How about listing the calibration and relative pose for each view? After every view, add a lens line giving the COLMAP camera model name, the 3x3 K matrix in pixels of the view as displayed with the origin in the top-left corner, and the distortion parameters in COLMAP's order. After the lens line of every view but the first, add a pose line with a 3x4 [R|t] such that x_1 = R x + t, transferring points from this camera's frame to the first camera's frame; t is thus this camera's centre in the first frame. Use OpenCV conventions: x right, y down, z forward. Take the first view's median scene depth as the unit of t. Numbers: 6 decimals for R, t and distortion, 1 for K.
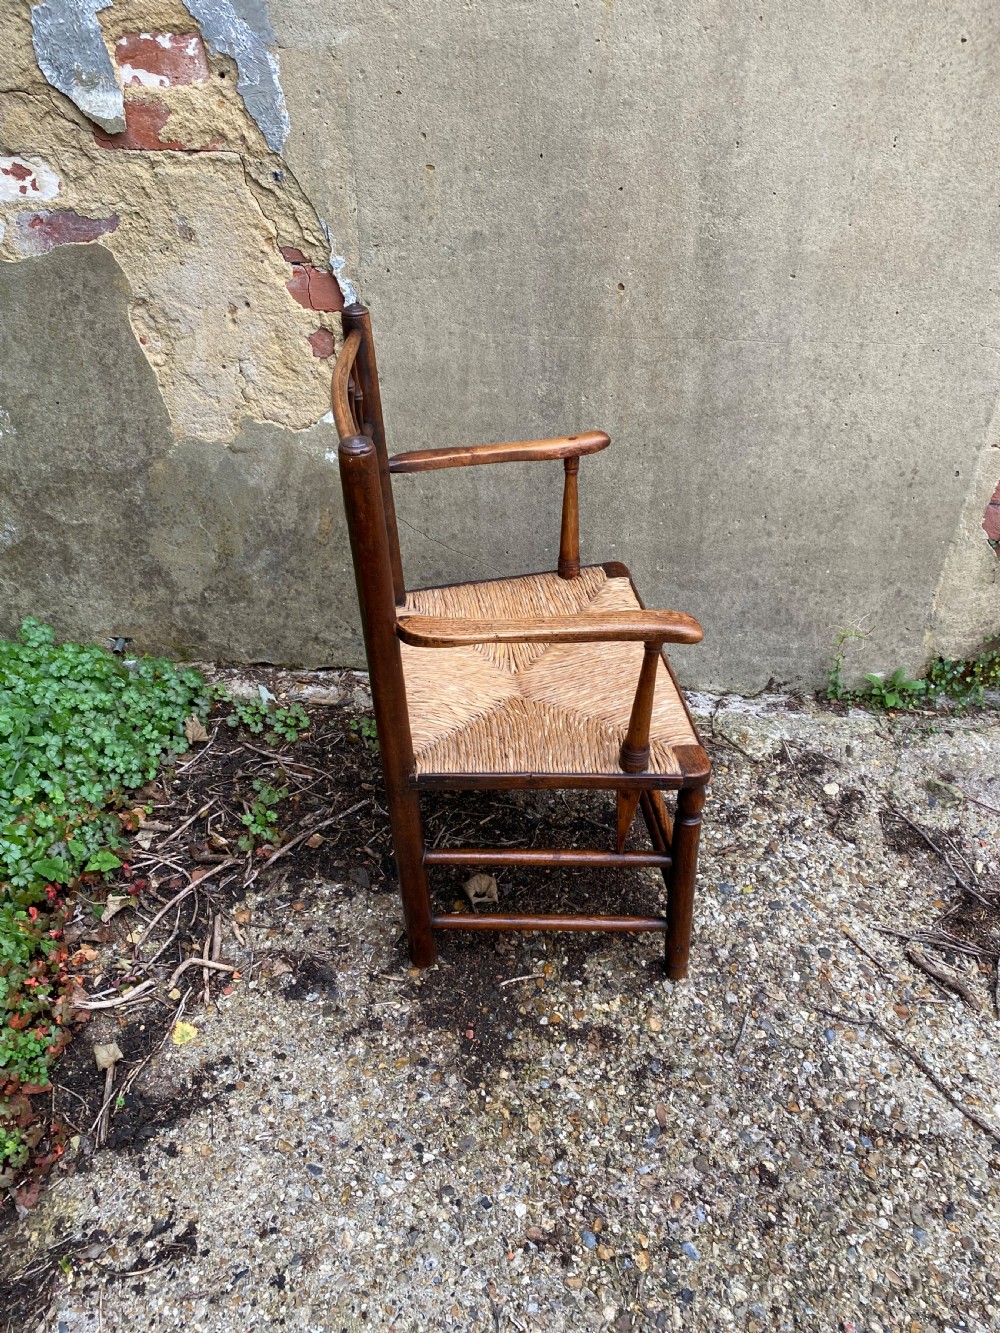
lens RADIAL K [[1024.4, 0, 489.5], [0, 1024.4, 671.1], [0, 0, 1]] dist [0.015816, -0.009039]
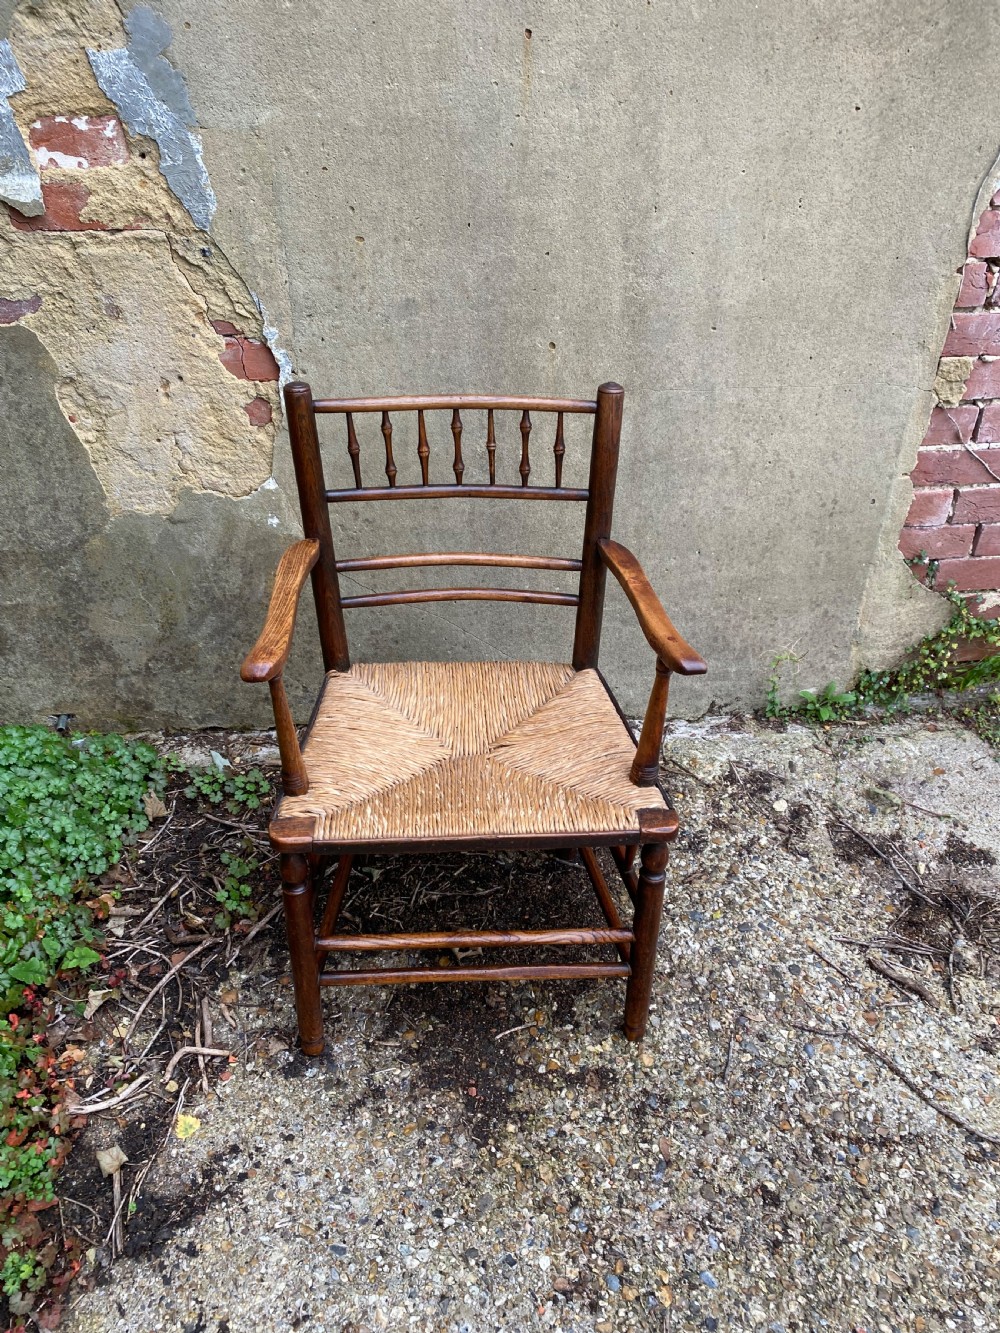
lens RADIAL K [[1024.4, 0, 503.9], [0, 1024.4, 671.4], [0, 0, 1]] dist [0.015816, -0.009039]
pose [[0.991327, -0.078792, 0.105178, -0.057752], [0.078592, 0.996889, 0.006051, -0.061879], [-0.105328, 0.002267, 0.994435, -0.019856]]
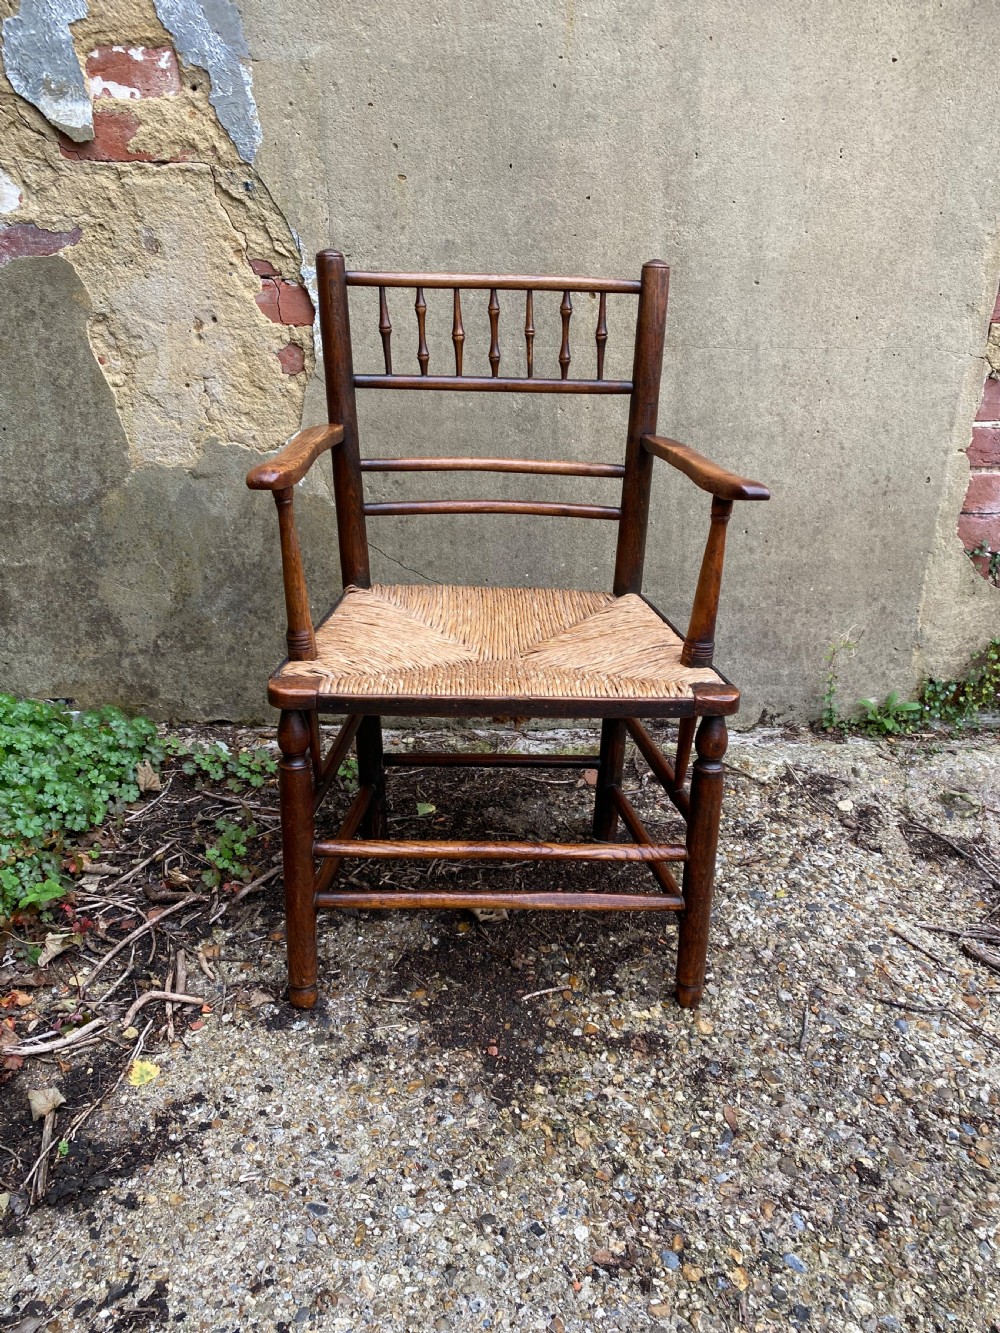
lens RADIAL K [[1024.4, 0, 513.5], [0, 1024.4, 670.6], [0, 0, 1]] dist [0.015816, -0.009039]
pose [[0.994504, -0.038462, 0.097381, -0.066635], [0.058150, 0.976348, -0.208239, 0.207871], [-0.087069, 0.212757, 0.973218, 0.105381]]
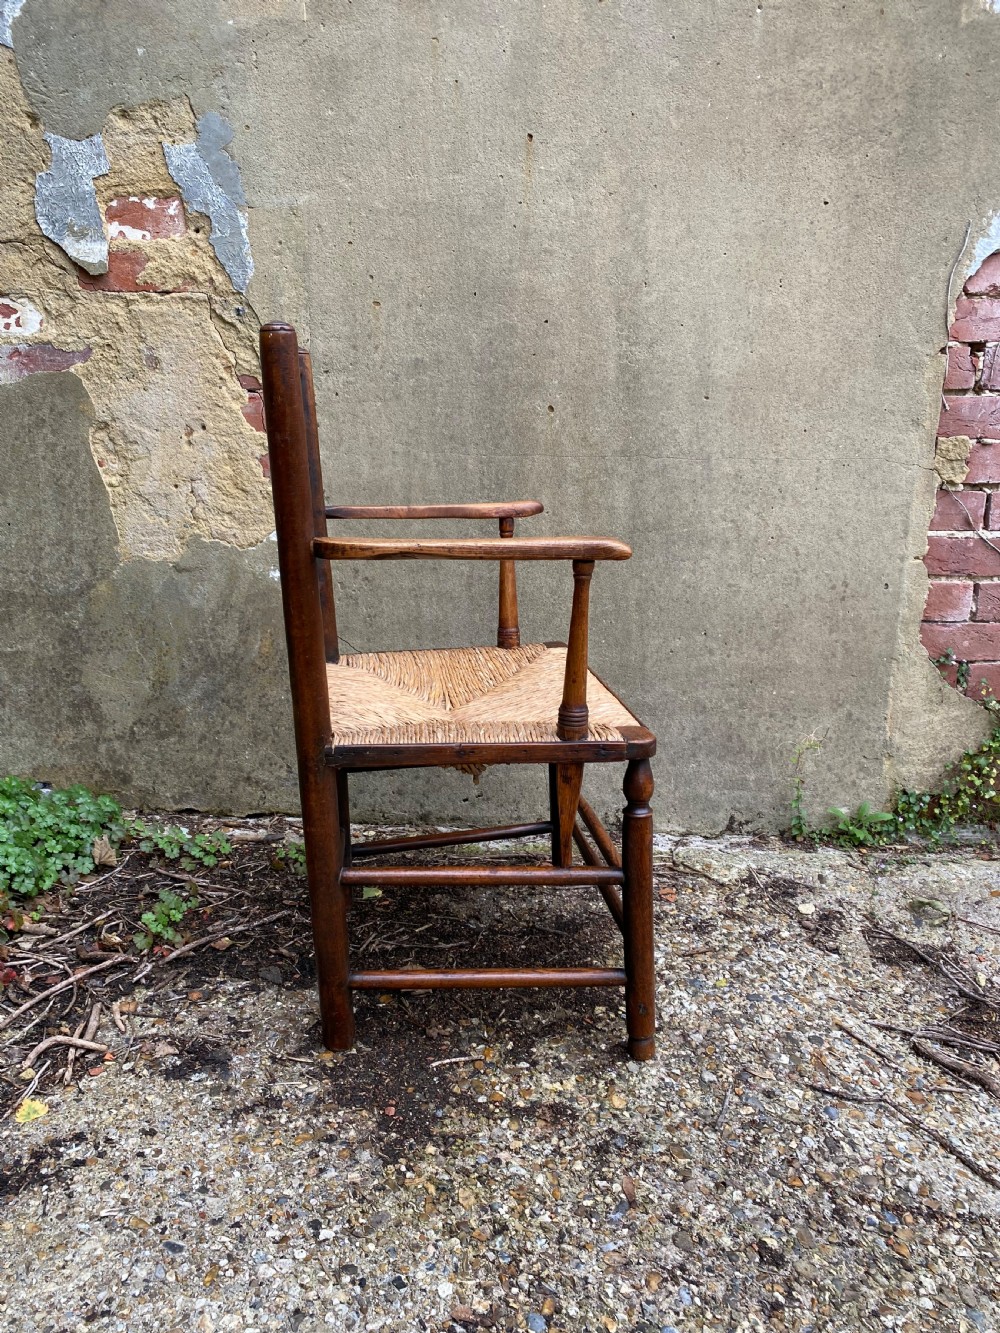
lens RADIAL K [[1024.4, 0, 493.6], [0, 1024.4, 668.0], [0, 0, 1]] dist [0.015816, -0.009039]
pose [[0.999455, -0.001583, 0.032962, 0.033136], [0.013984, 0.925045, -0.379600, 0.312292], [-0.029890, 0.379854, 0.924563, 0.108258]]
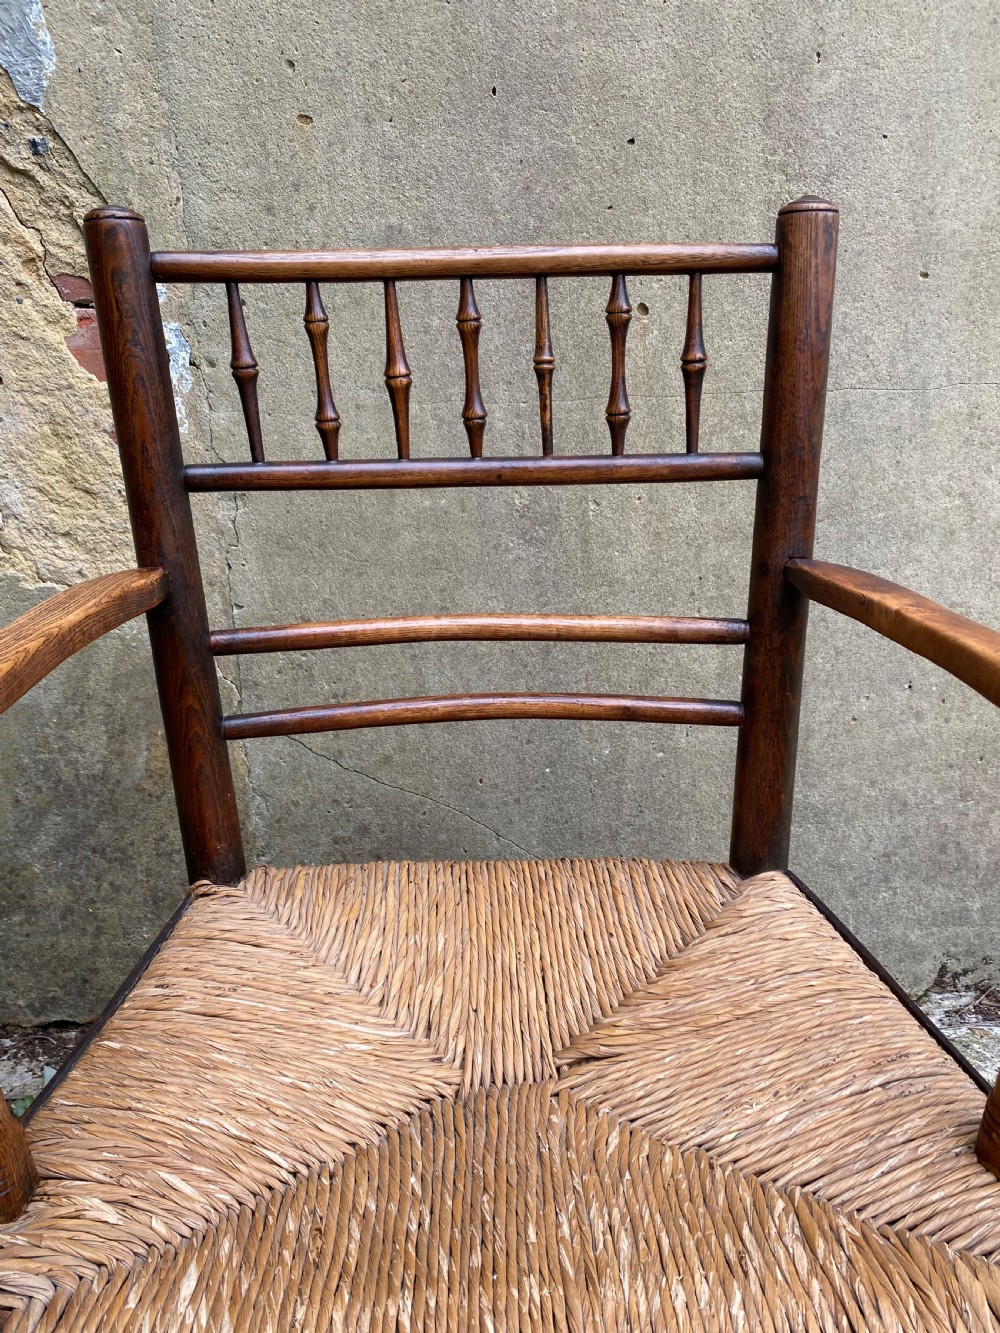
lens RADIAL K [[1024.4, 0, 495.8], [0, 1024.4, 667.4], [0, 0, 1]] dist [0.015816, -0.009039]
pose [[0.994426, -0.071740, 0.077266, -0.017722], [0.090421, 0.957184, -0.274997, -0.023331], [-0.054229, 0.280451, 0.958335, 0.529457]]
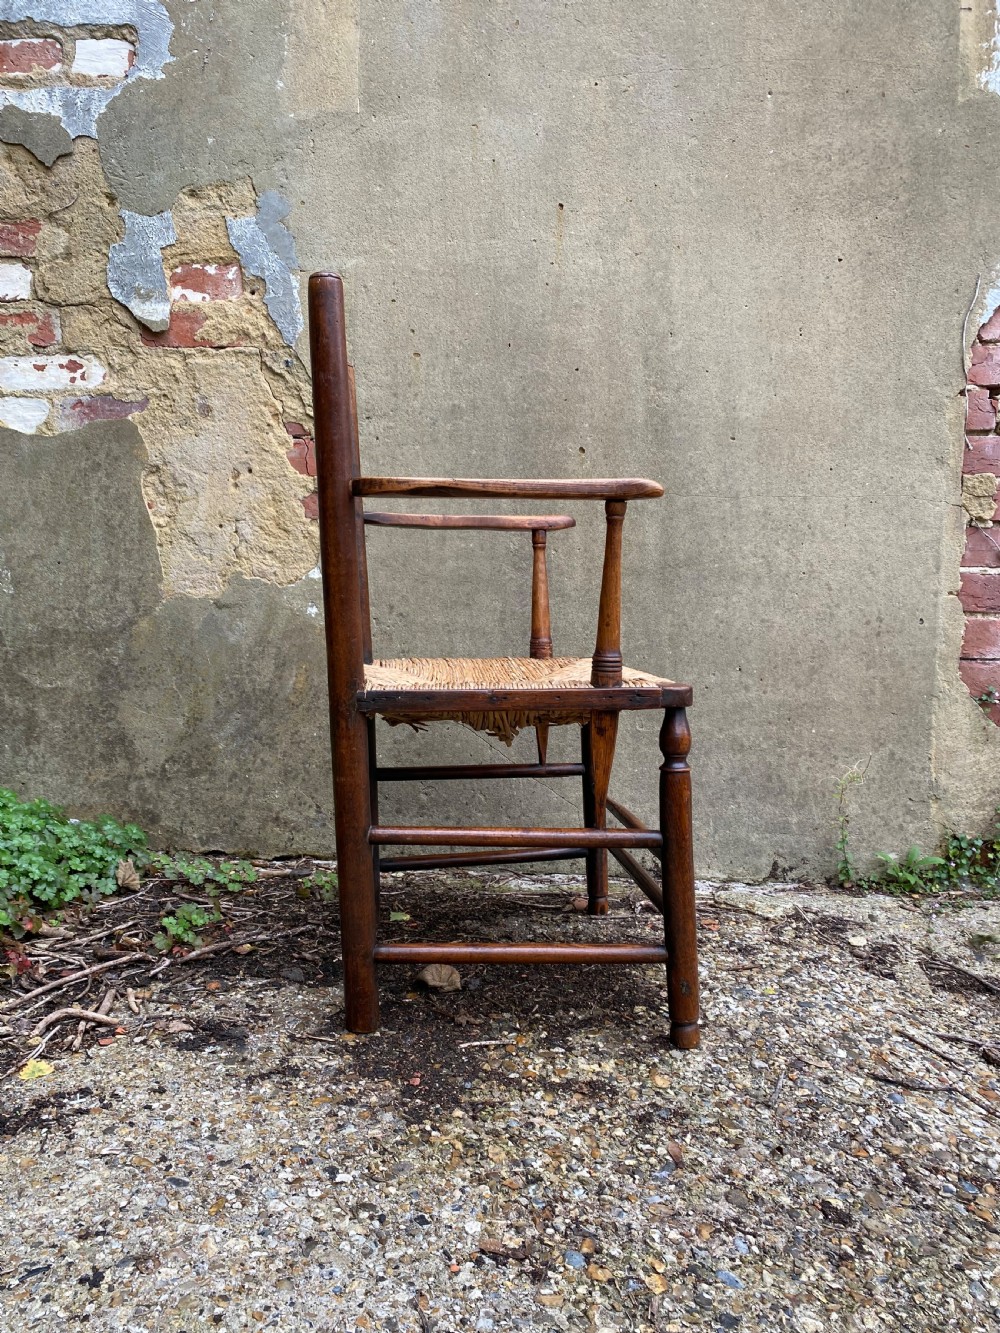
lens RADIAL K [[1024.4, 0, 490.6], [0, 1024.4, 663.5], [0, 0, 1]] dist [0.015816, -0.009039]
pose [[0.999982, 0.005595, -0.002165, 0.033051], [-0.005885, 0.844754, -0.535122, 0.457886], [-0.001165, 0.535125, 0.844772, 0.185094]]
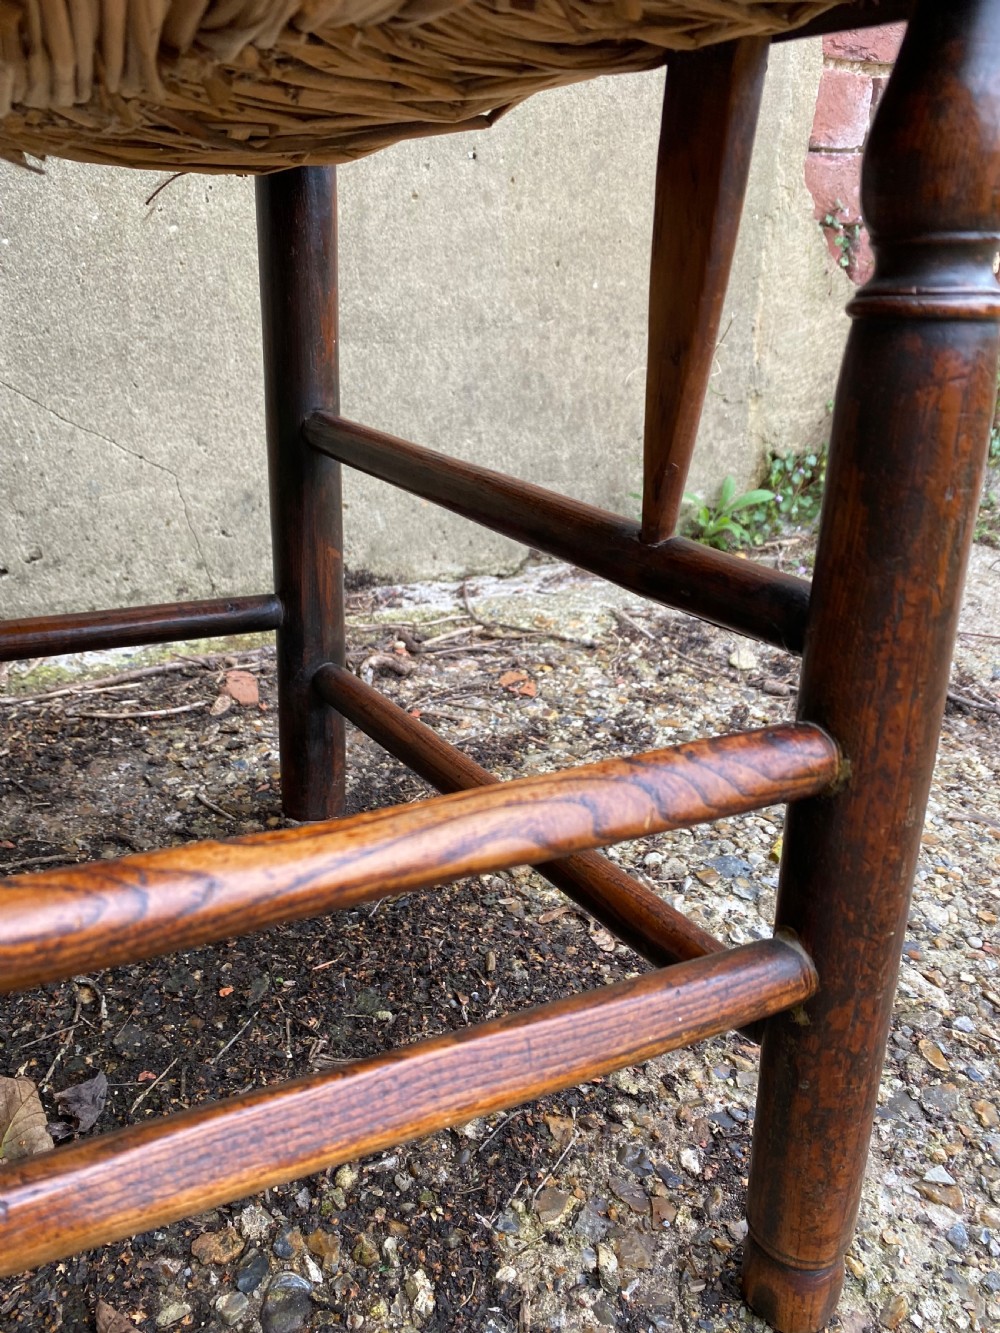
lens RADIAL K [[1024.4, 0, 499.5], [0, 1024.4, 670.6], [0, 0, 1]] dist [0.015816, -0.009039]
pose [[0.870171, -0.189750, 0.454750, 0.010456], [0.276493, 0.951925, -0.131871, 0.183508], [-0.407866, 0.240486, 0.880802, 0.747361]]
